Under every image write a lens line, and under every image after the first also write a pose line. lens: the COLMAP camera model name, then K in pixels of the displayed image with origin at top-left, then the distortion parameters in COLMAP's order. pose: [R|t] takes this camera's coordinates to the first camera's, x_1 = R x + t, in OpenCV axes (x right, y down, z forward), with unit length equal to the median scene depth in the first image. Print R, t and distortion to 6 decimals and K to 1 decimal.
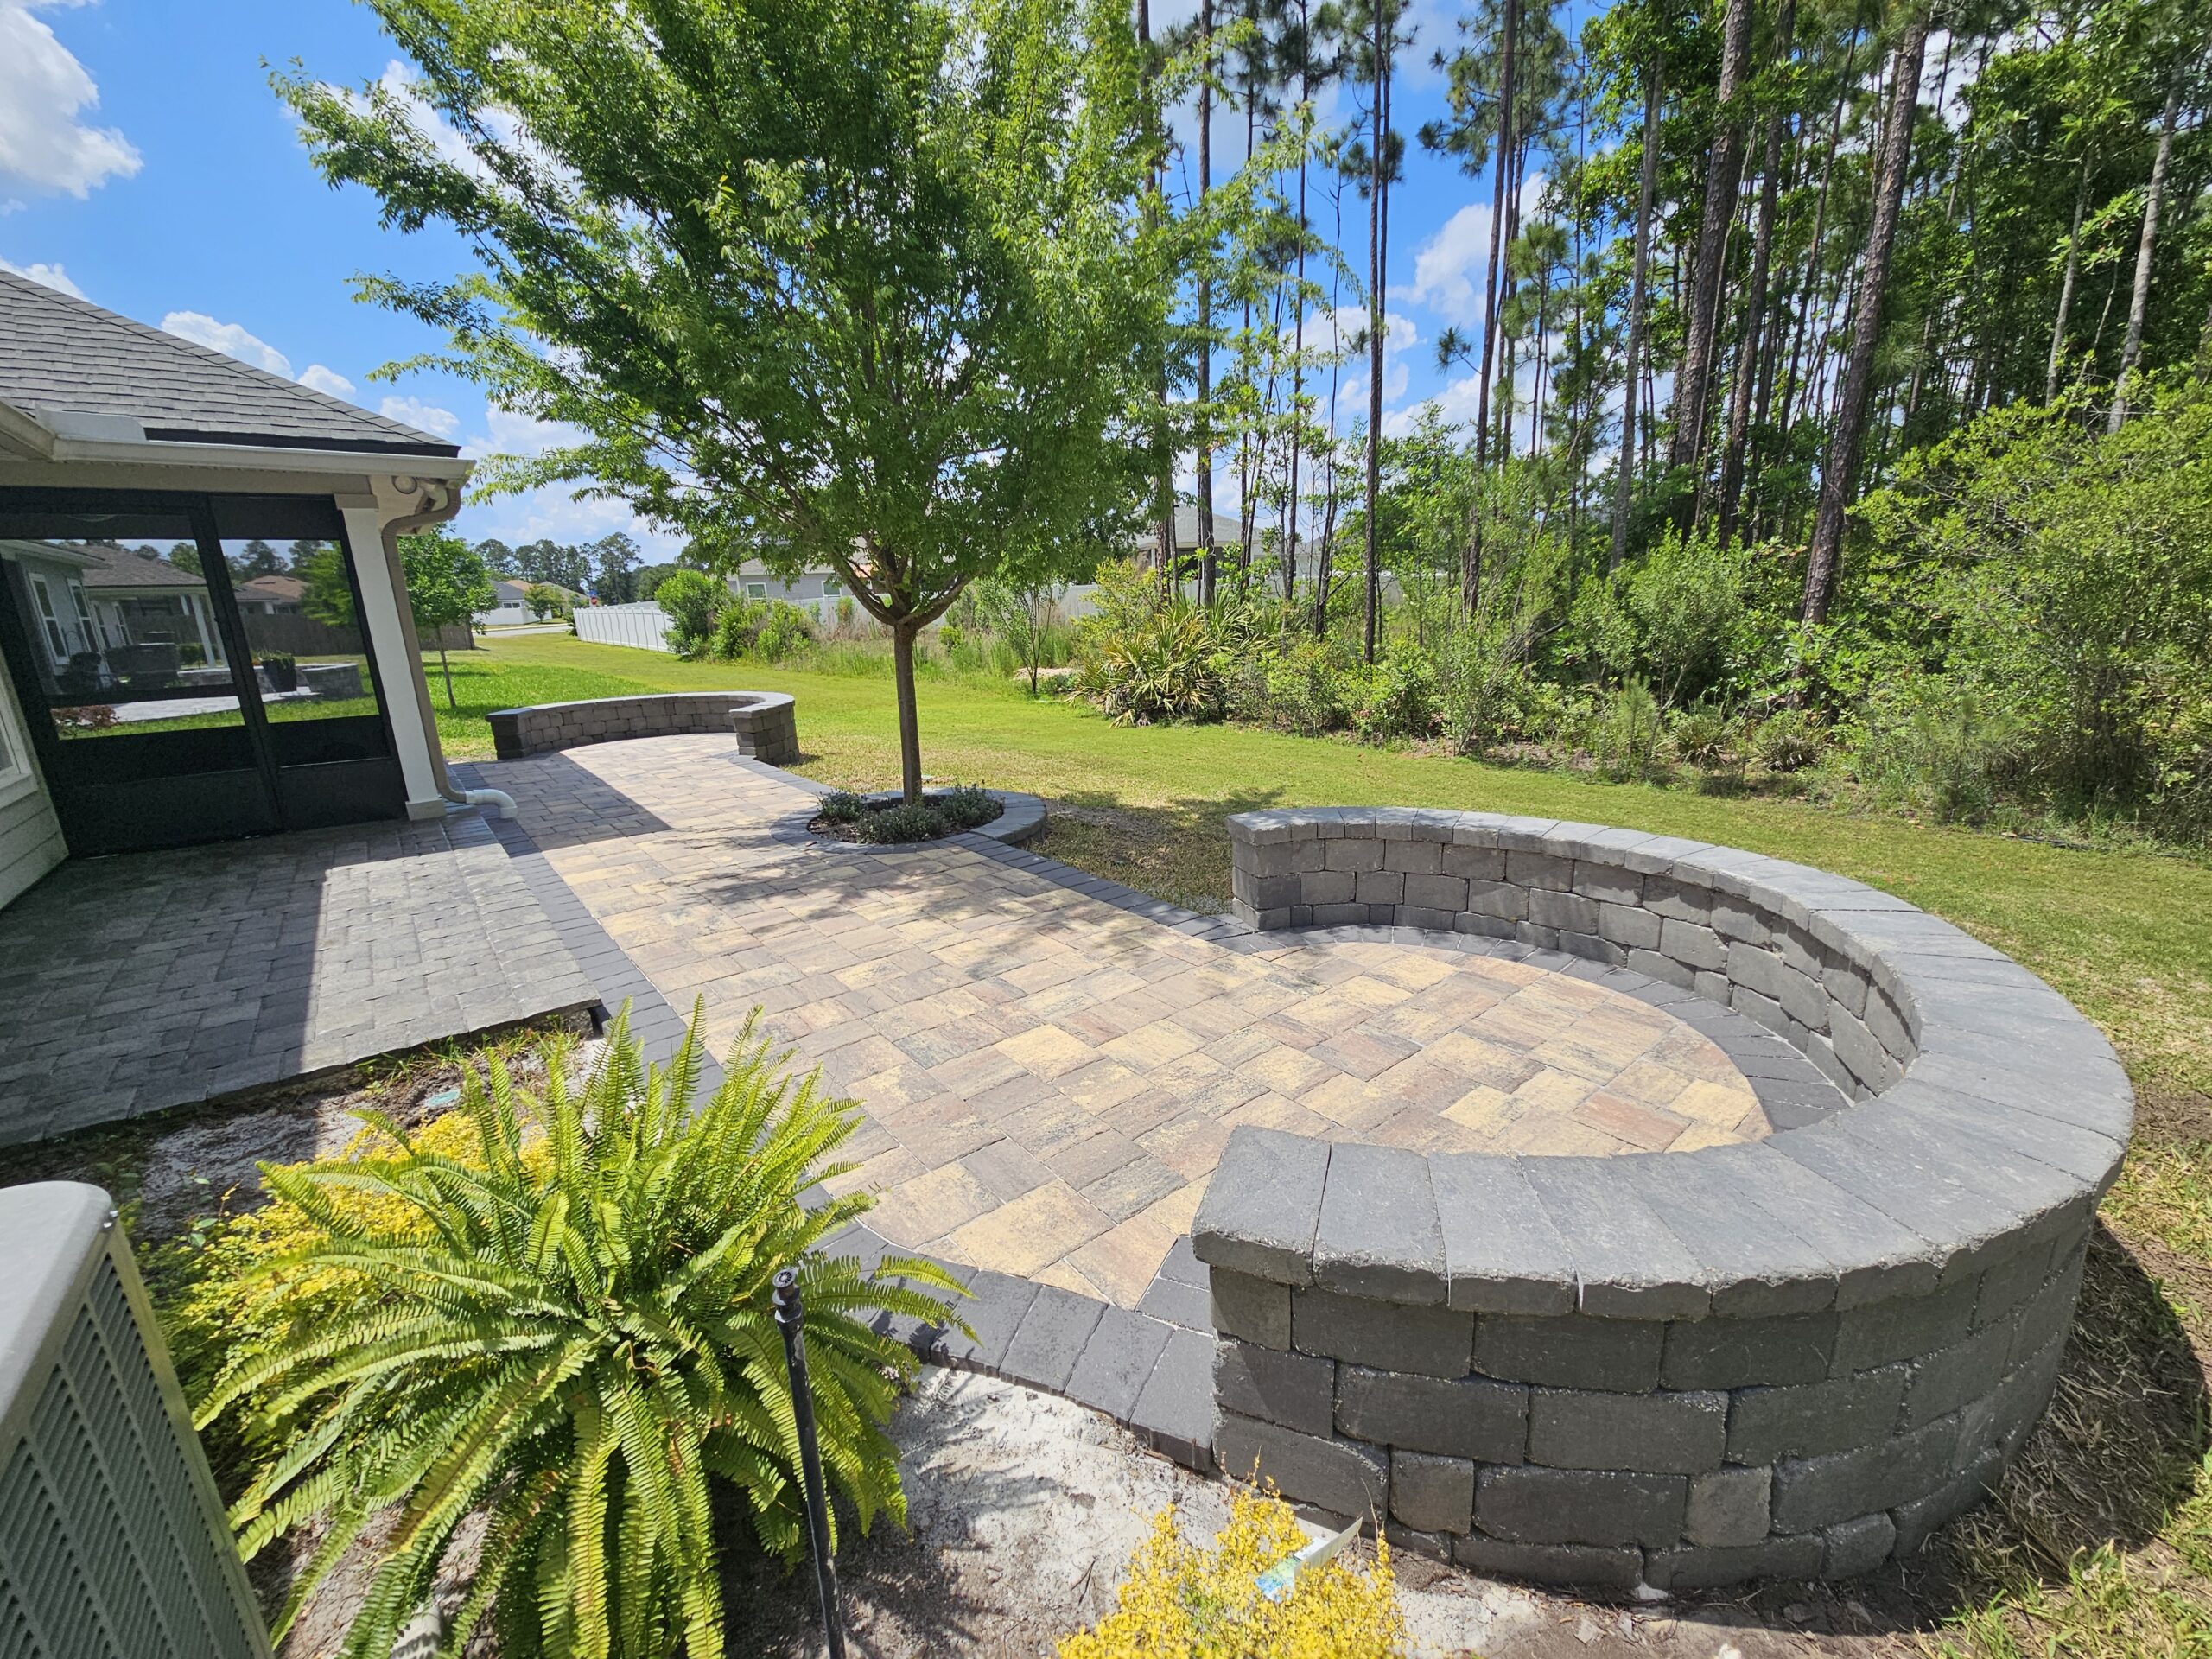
lens RADIAL K [[907.8, 0, 1121.2], [0, 907.8, 823.9], [0, 0, 1]] dist [-0.002399, -0.000688]
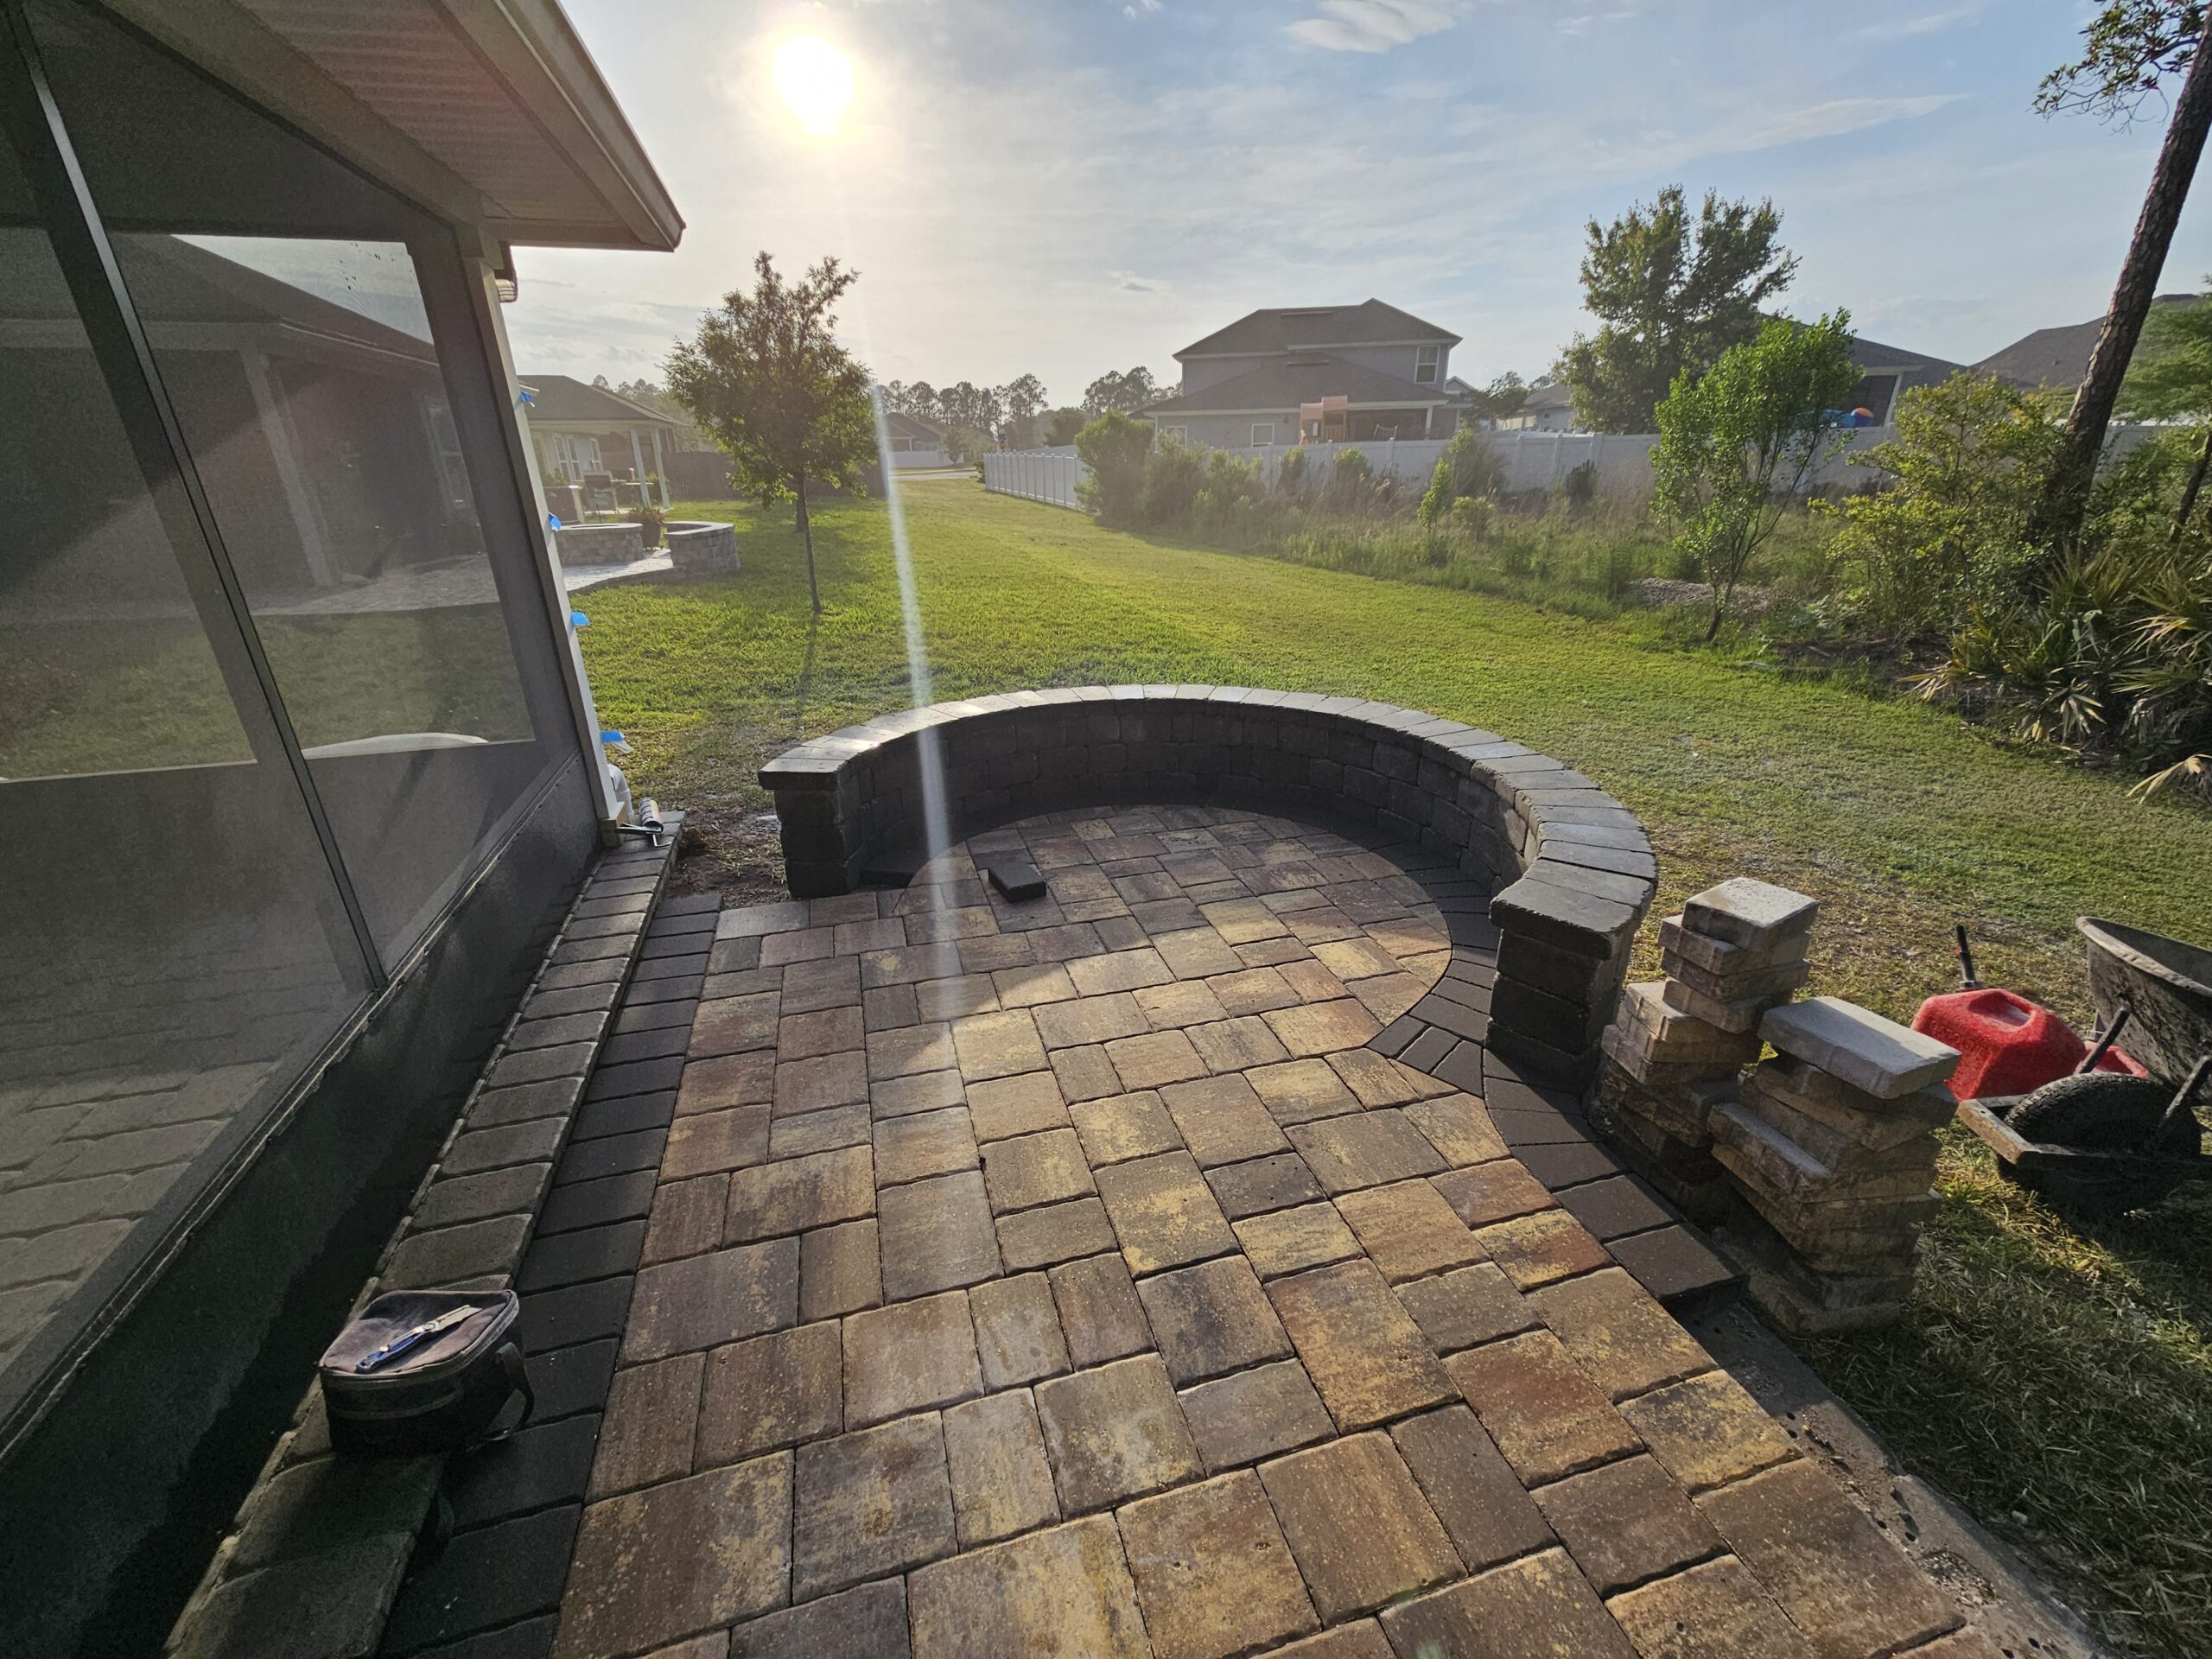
lens RADIAL K [[907.8, 0, 1105.6], [0, 907.8, 832.5], [0, 0, 1]] dist [-0.002399, -0.000688]
pose [[0.918396, 0.173095, -0.355792, -0.754009], [-0.115891, 0.977472, 0.176400, -0.289737], [0.378311, -0.120772, 0.917766, 1.200471]]
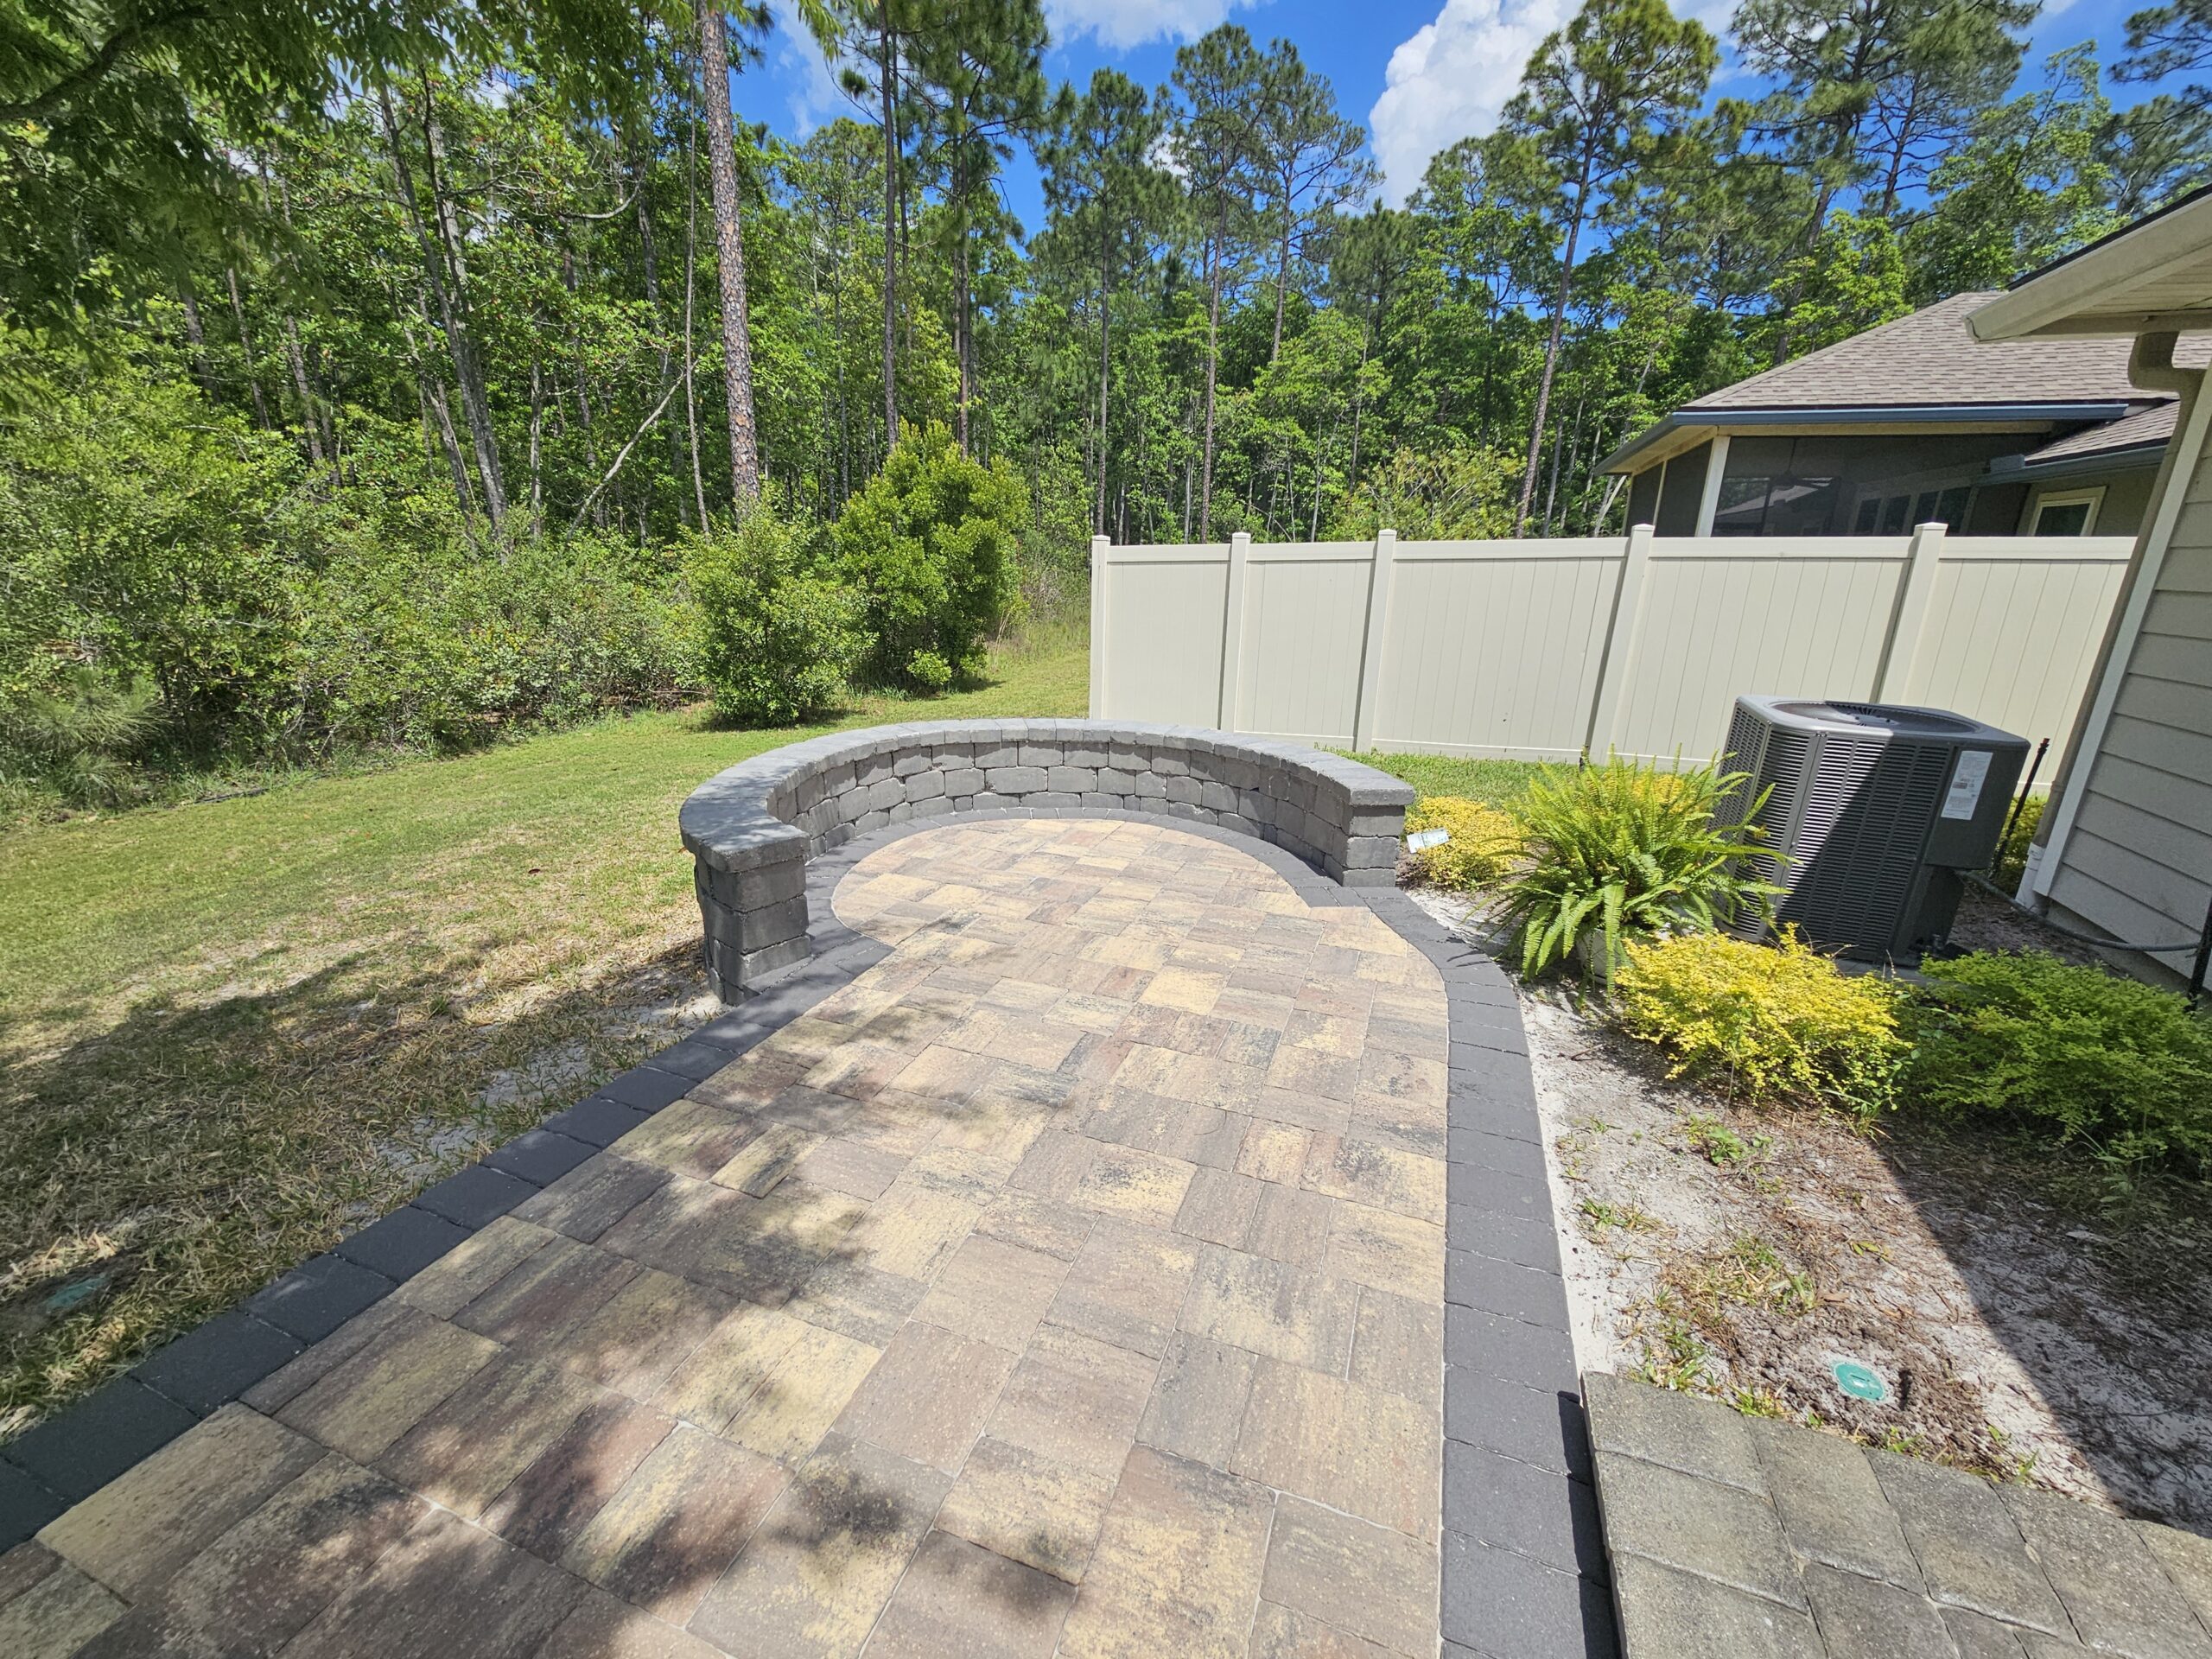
lens RADIAL K [[907.8, 0, 1098.2], [0, 907.8, 848.3], [0, 0, 1]] dist [-0.002399, -0.000688]
pose [[-0.496558, -0.250750, 0.830996, -0.438883], [0.203377, 0.897105, 0.392225, -0.164945], [-0.843841, 0.363768, -0.394468, 0.738124]]
